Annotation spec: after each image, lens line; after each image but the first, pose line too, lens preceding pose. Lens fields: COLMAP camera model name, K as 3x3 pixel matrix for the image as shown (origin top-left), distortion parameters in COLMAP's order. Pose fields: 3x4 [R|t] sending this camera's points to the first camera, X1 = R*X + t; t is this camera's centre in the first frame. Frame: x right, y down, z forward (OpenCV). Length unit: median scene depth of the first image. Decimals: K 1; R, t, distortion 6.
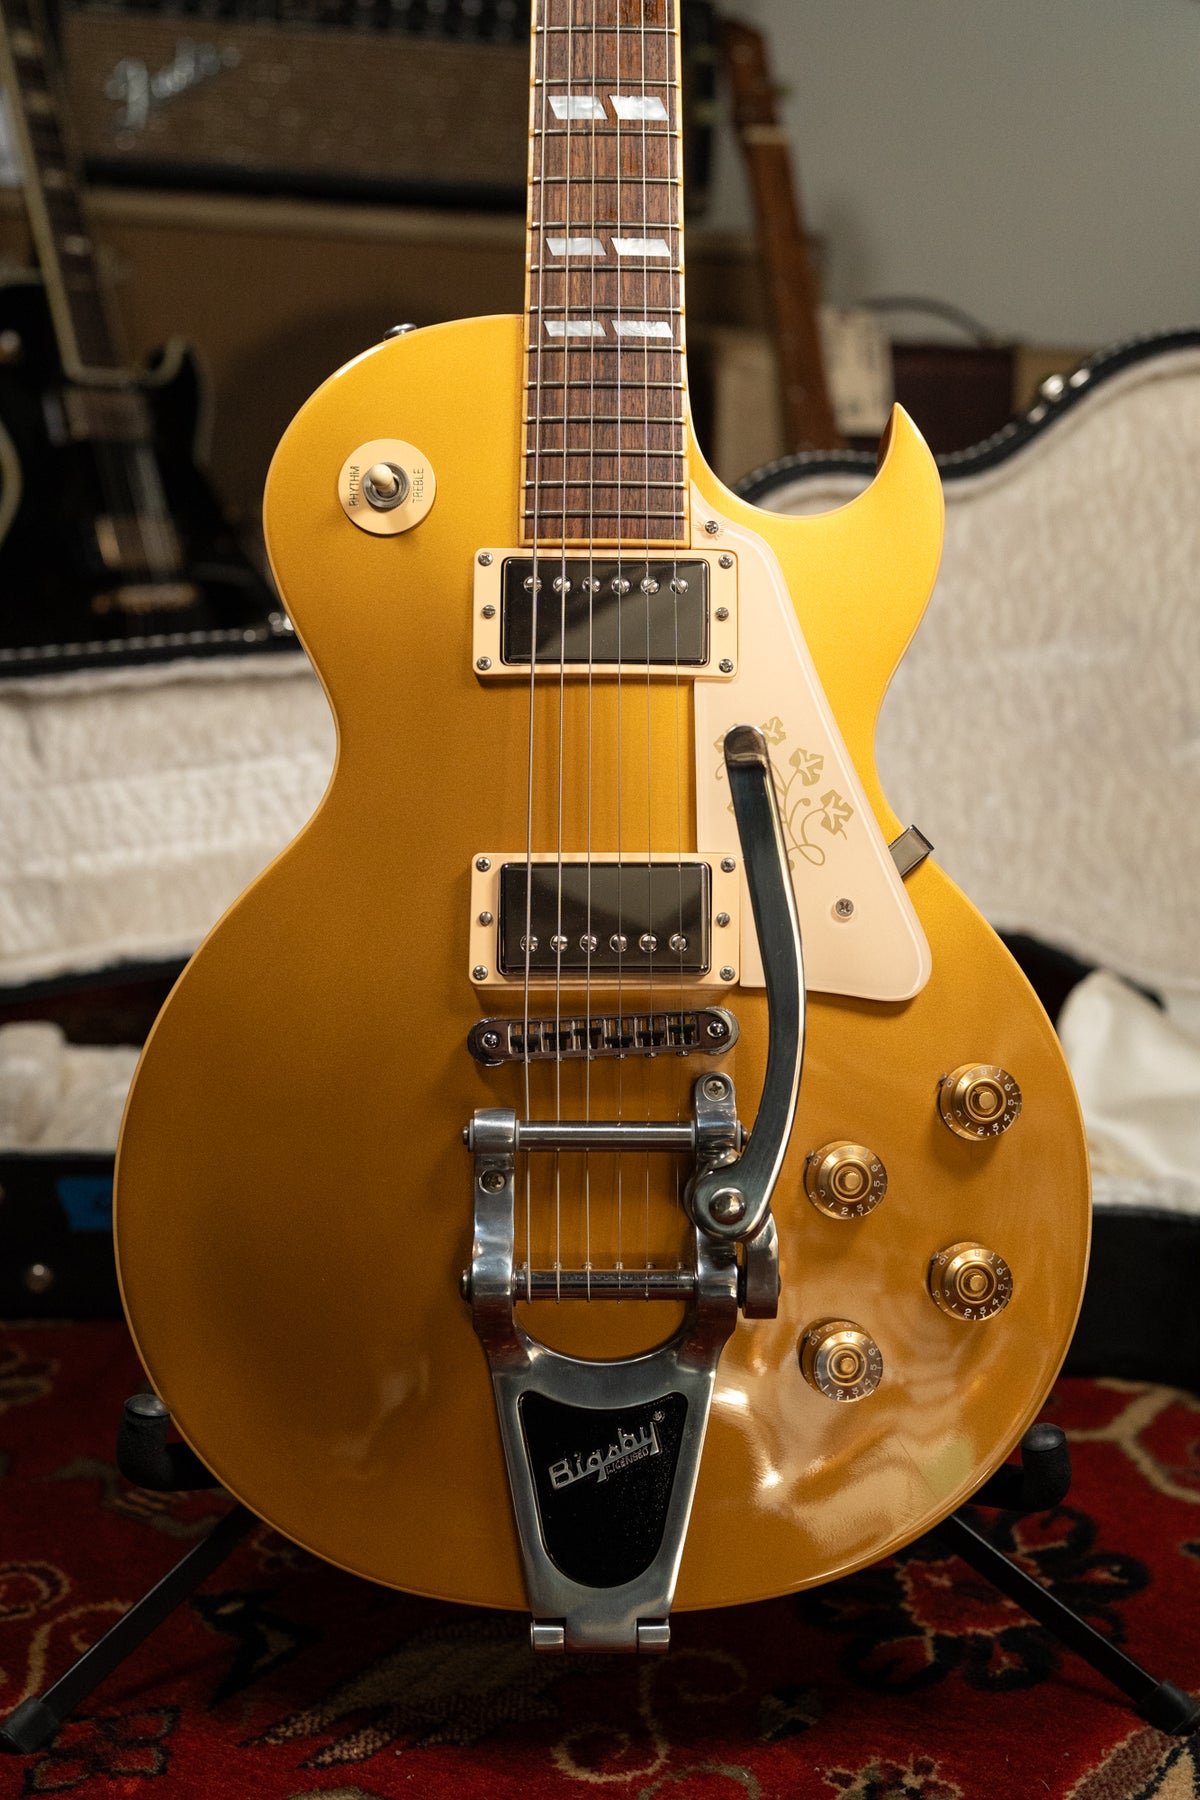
lens RADIAL K [[2827.9, 0, 597.5], [0, 2827.9, 911.8], [0, 0, 1]] dist [0.020871, 0.000000]
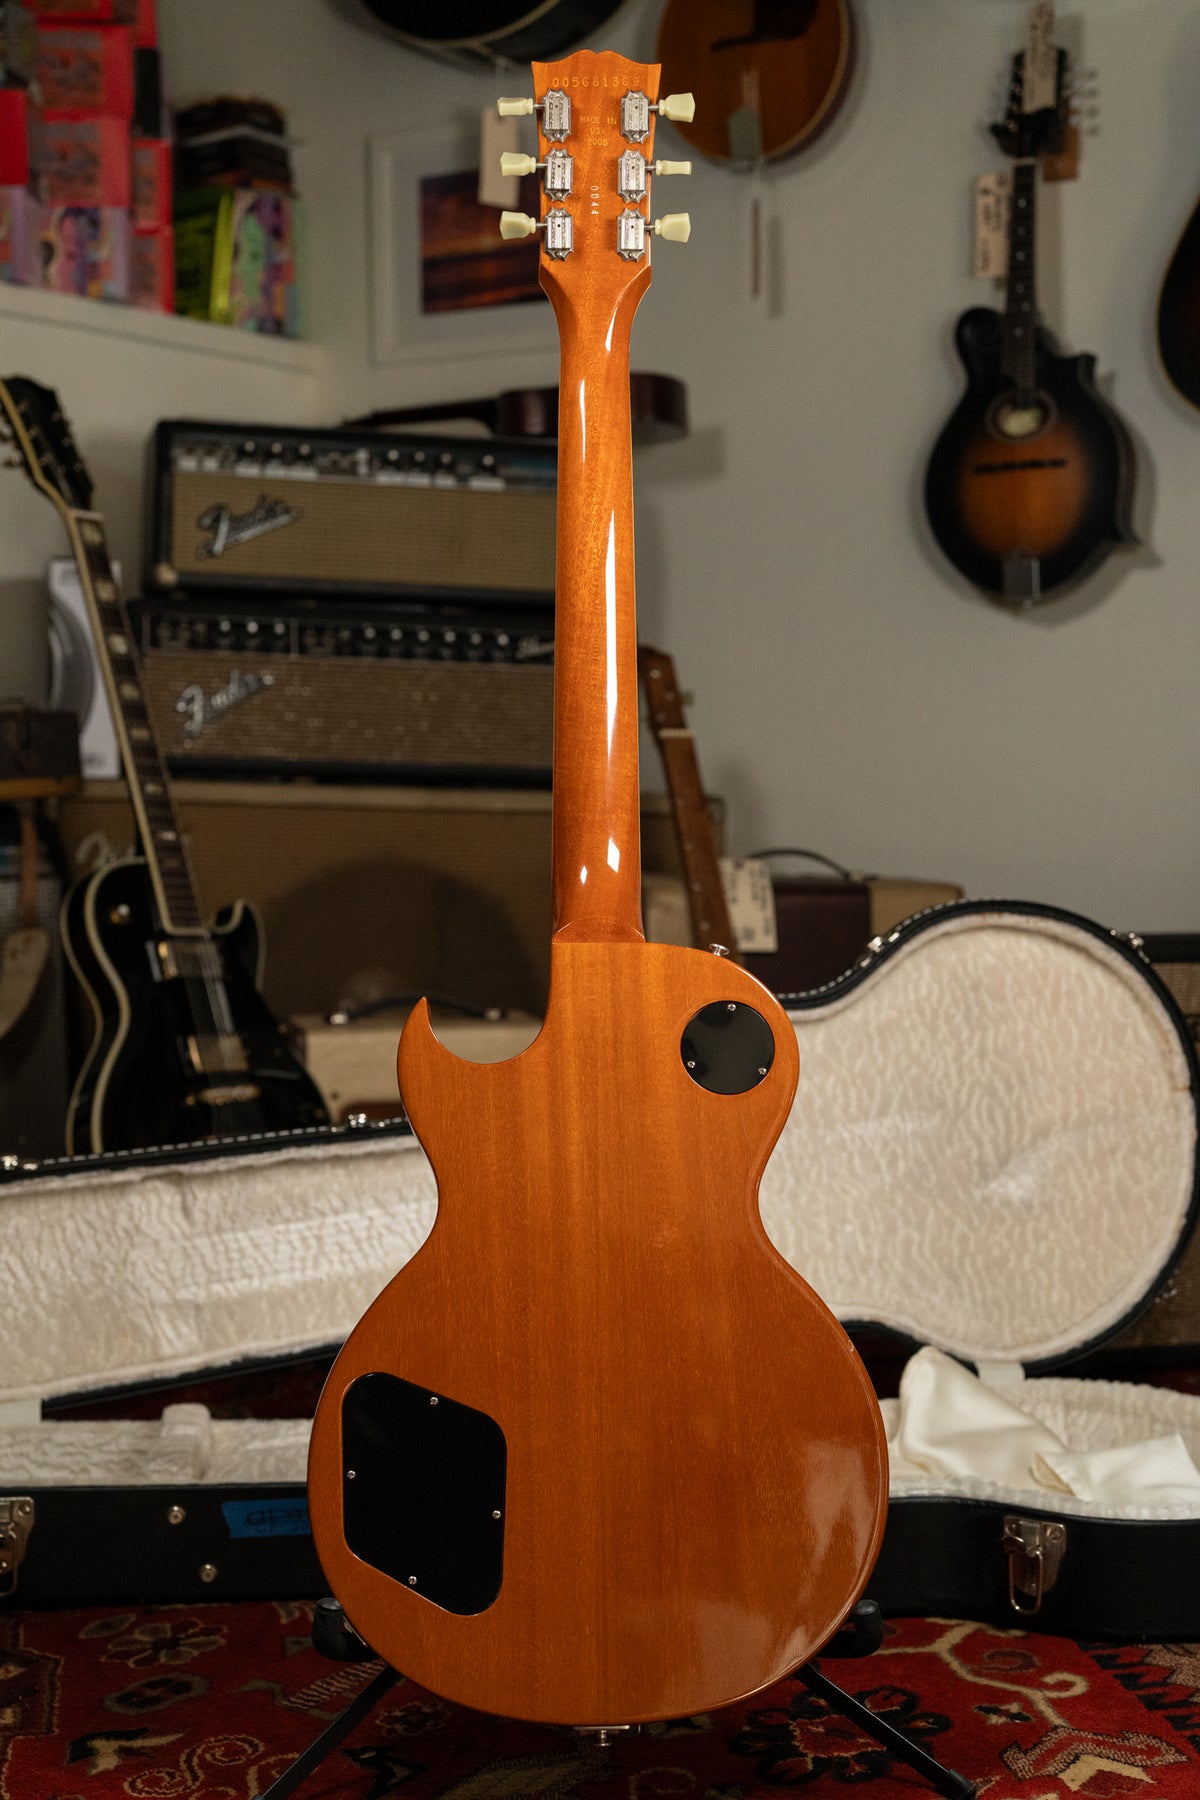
lens RADIAL K [[2827.9, 0, 613.3], [0, 2827.9, 899.9], [0, 0, 1]] dist [0.020871, 0.000000]
pose [[0.999129, -0.025567, 0.032966, -0.023378], [0.030515, 0.986711, -0.159595, 0.022501], [-0.028447, 0.160462, 0.986632, -0.454282]]
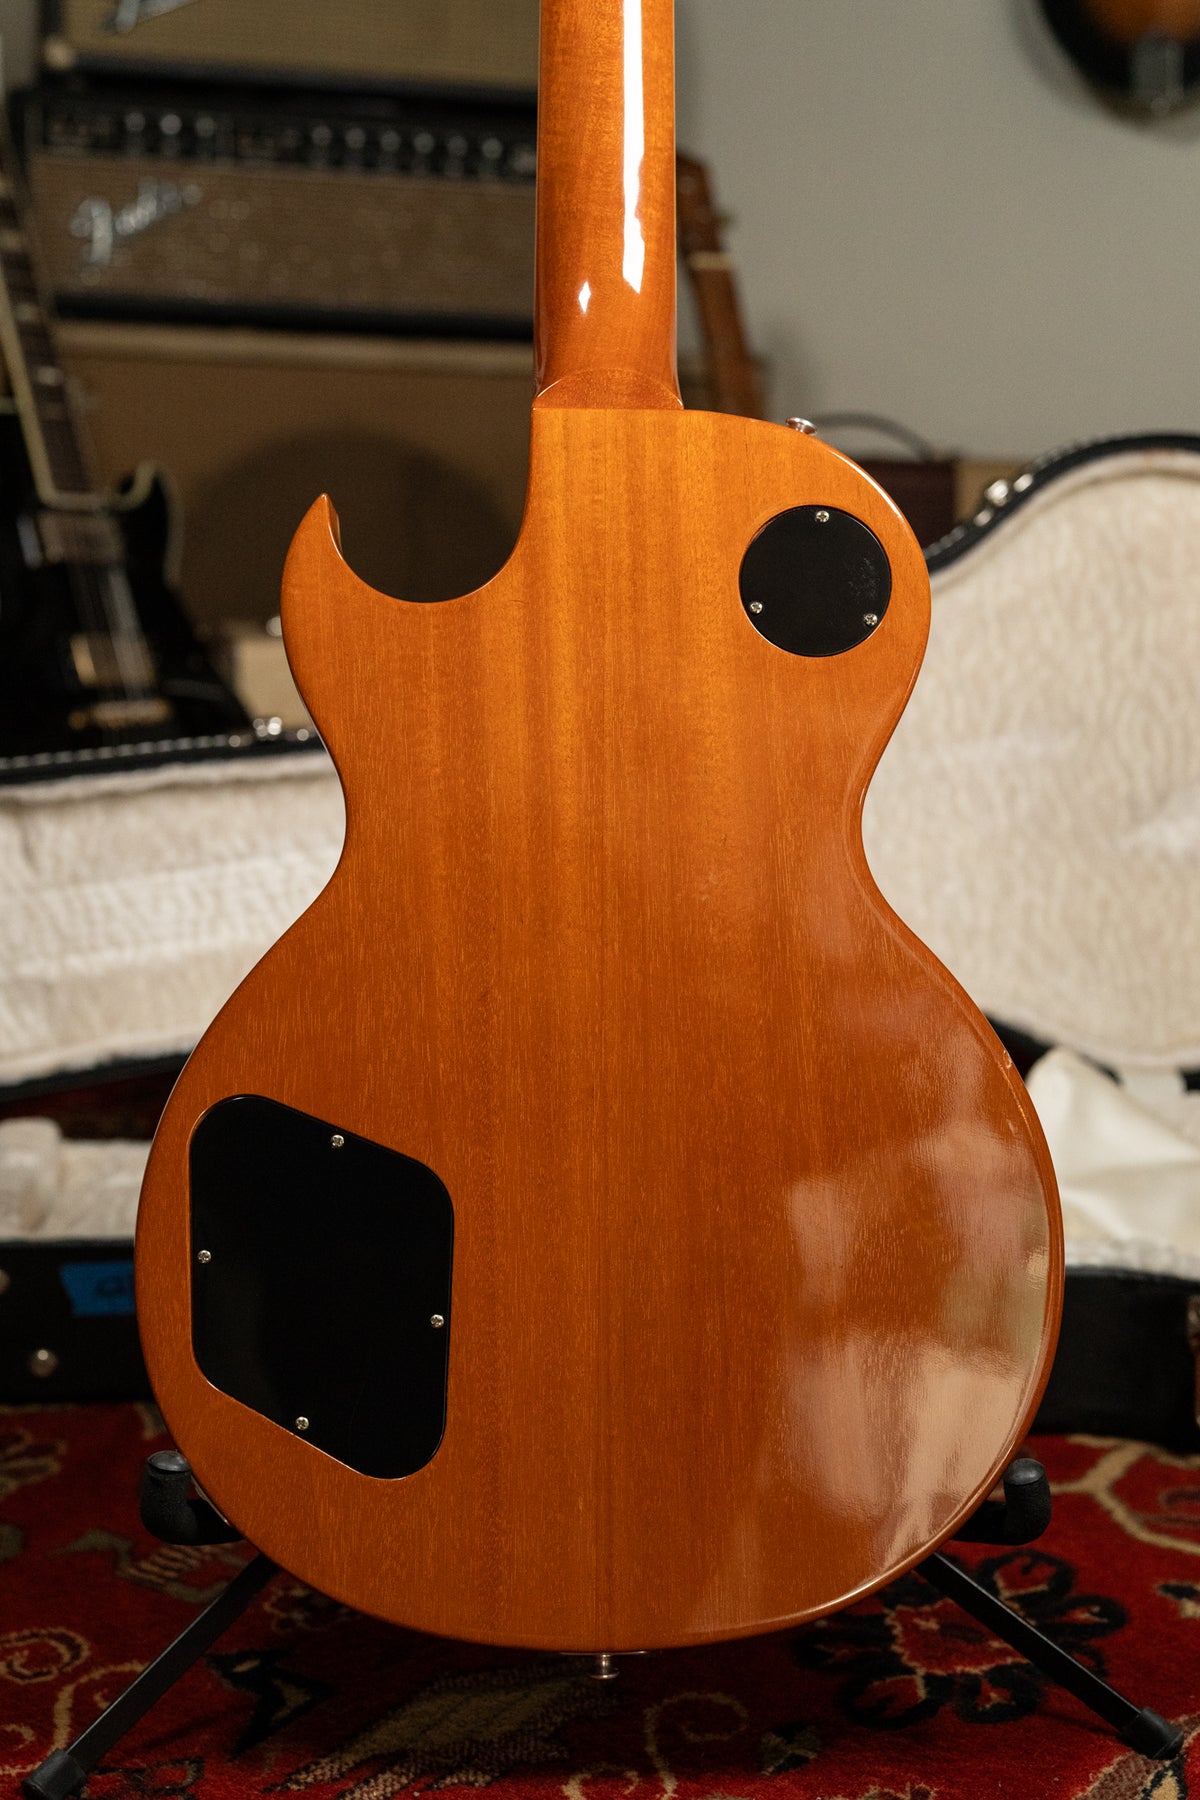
lens RADIAL K [[2827.9, 0, 609.2], [0, 2827.9, 899.1], [0, 0, 1]] dist [0.020871, 0.000000]
pose [[0.999498, -0.020116, 0.024456, -0.011899], [0.021290, 0.998584, -0.048755, 0.013608], [-0.023441, 0.049252, 0.998511, -0.036363]]
